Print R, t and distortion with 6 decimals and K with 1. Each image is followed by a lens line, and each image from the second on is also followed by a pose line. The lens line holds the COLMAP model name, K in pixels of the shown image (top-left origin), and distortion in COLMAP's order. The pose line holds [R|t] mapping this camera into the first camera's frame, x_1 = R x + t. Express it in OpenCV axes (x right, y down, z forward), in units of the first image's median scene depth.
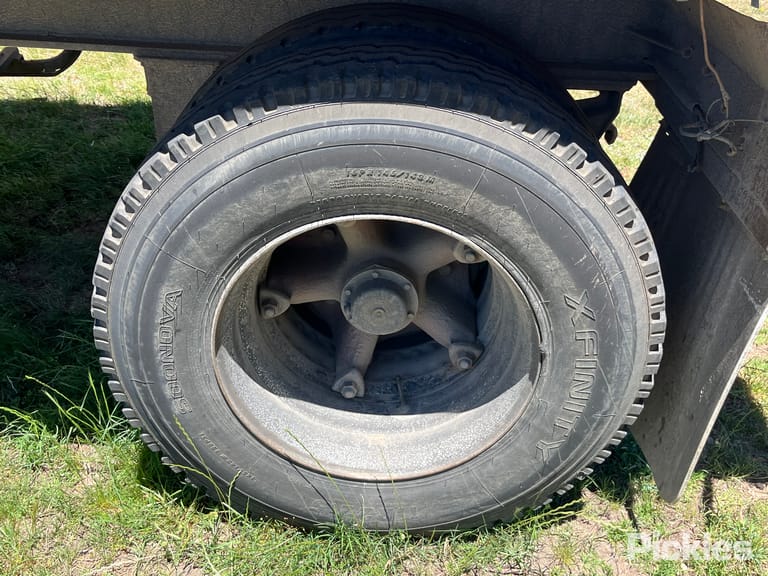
lens RADIAL K [[748.6, 0, 384.0], [0, 748.6, 288.0], [0, 0, 1]] dist [0.075352, -0.096425]
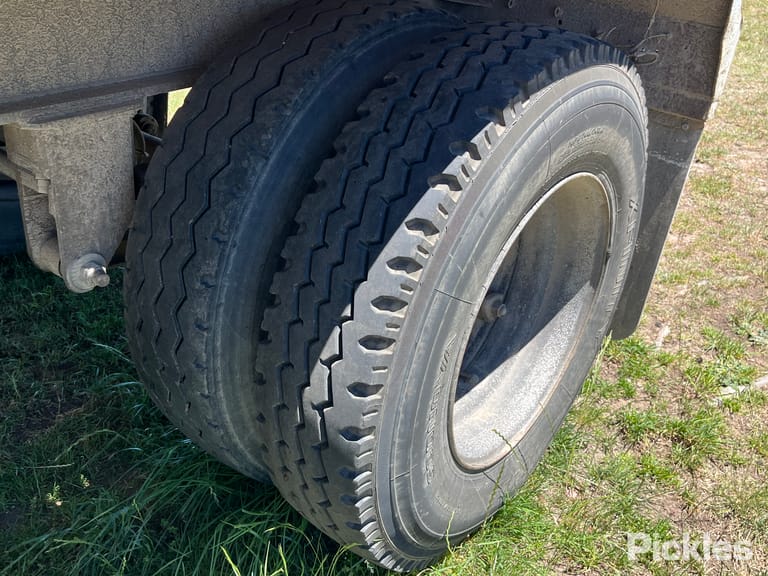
lens RADIAL K [[748.6, 0, 384.0], [0, 748.6, 288.0], [0, 0, 1]] dist [0.075352, -0.096425]
pose [[0.595149, -0.398572, 0.697809, -0.912909], [0.384990, 0.903617, 0.187773, -0.244576], [-0.705393, 0.156897, 0.691233, 0.456226]]
